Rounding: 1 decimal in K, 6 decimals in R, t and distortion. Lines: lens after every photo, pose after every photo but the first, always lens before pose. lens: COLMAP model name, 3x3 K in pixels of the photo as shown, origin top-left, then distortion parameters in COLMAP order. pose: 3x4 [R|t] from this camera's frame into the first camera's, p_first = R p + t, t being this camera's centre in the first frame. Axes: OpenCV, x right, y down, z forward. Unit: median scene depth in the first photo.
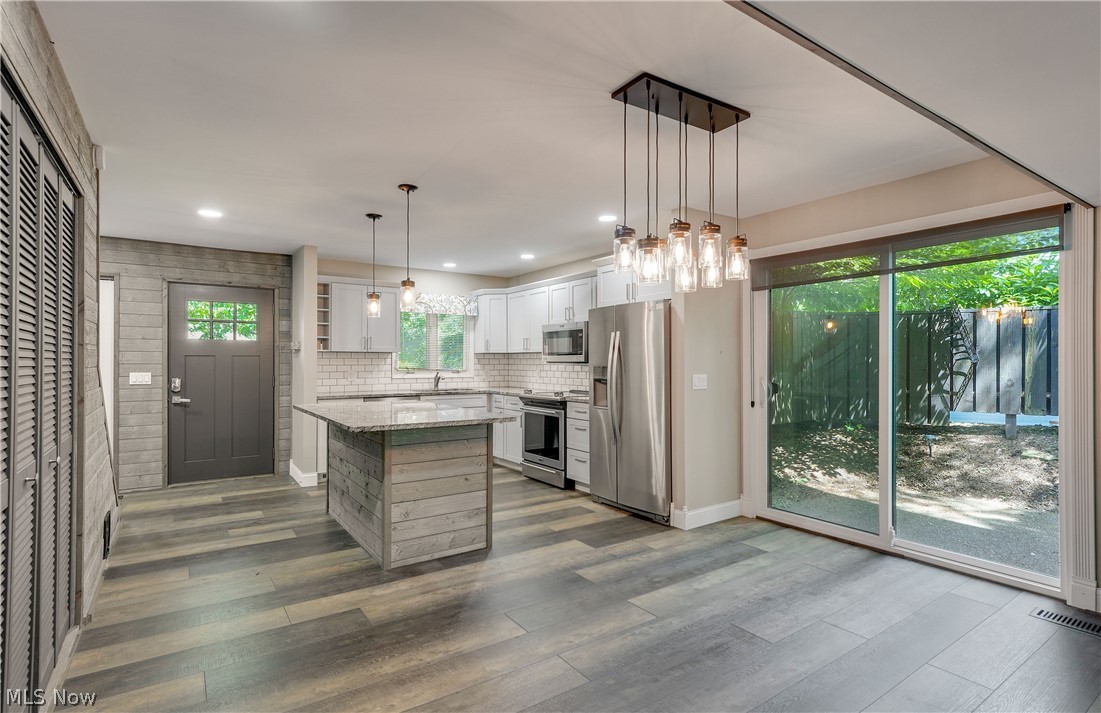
lens RADIAL K [[524.7, 0, 574.4], [0, 524.7, 358.8], [0, 0, 1]] dist [-0.005500, 0.000078]
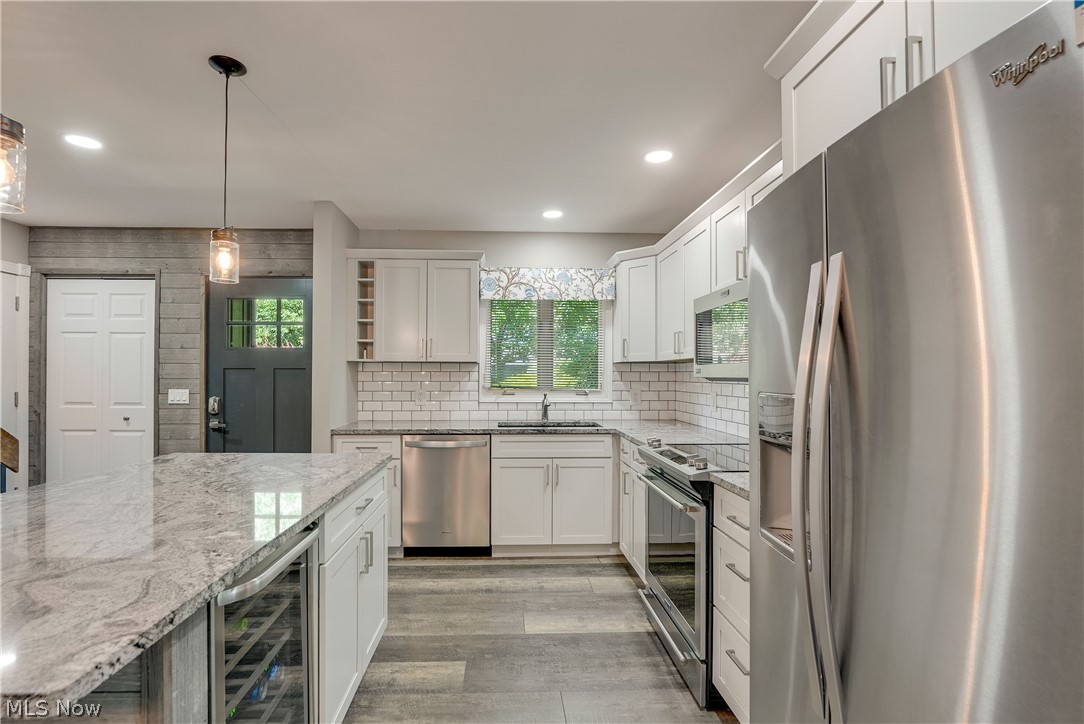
lens RADIAL K [[505.0, 0, 523.3], [0, 505.0, 378.2], [0, 0, 1]] dist [-0.022490, 0.001495]
pose [[0.815534, 0.005540, -0.578683, 0.081666], [0.001002, 0.999939, 0.010985, 0.000308], [0.578709, -0.009538, 0.815479, 0.614785]]
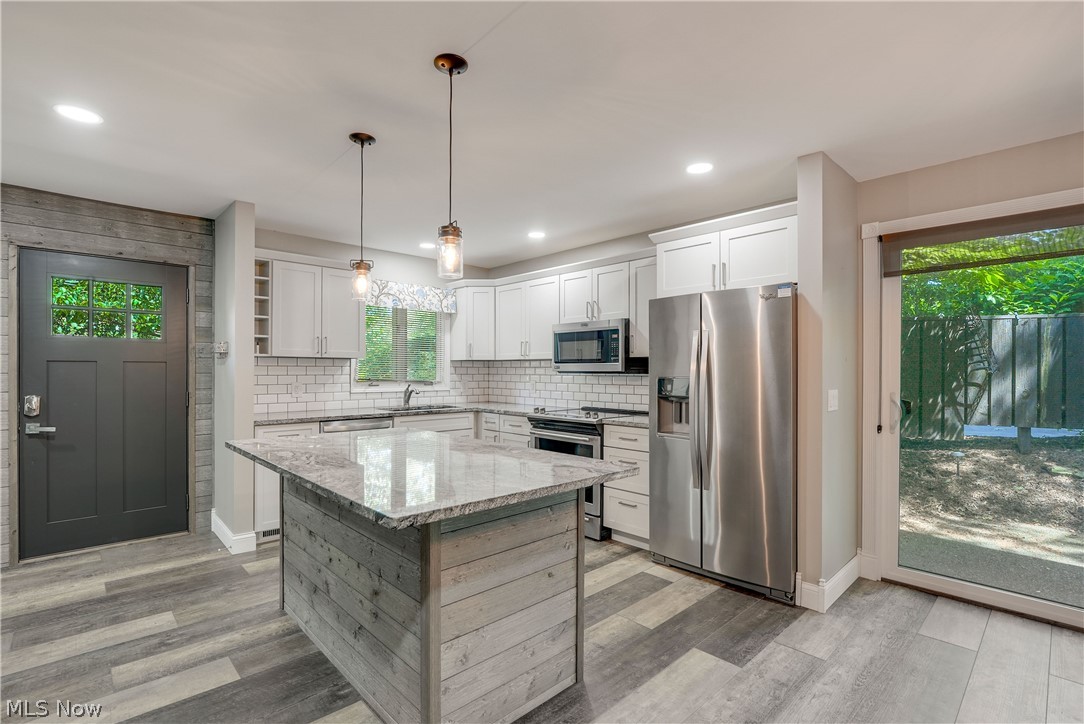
lens RADIAL K [[505.0, 0, 544.8], [0, 505.0, 369.5], [0, 0, 1]] dist [-0.022490, 0.001495]
pose [[0.993772, 0.002327, 0.111406, -0.176244], [-0.002708, 0.999991, 0.003268, 0.000408], [-0.111398, -0.003550, 0.993770, 0.288047]]
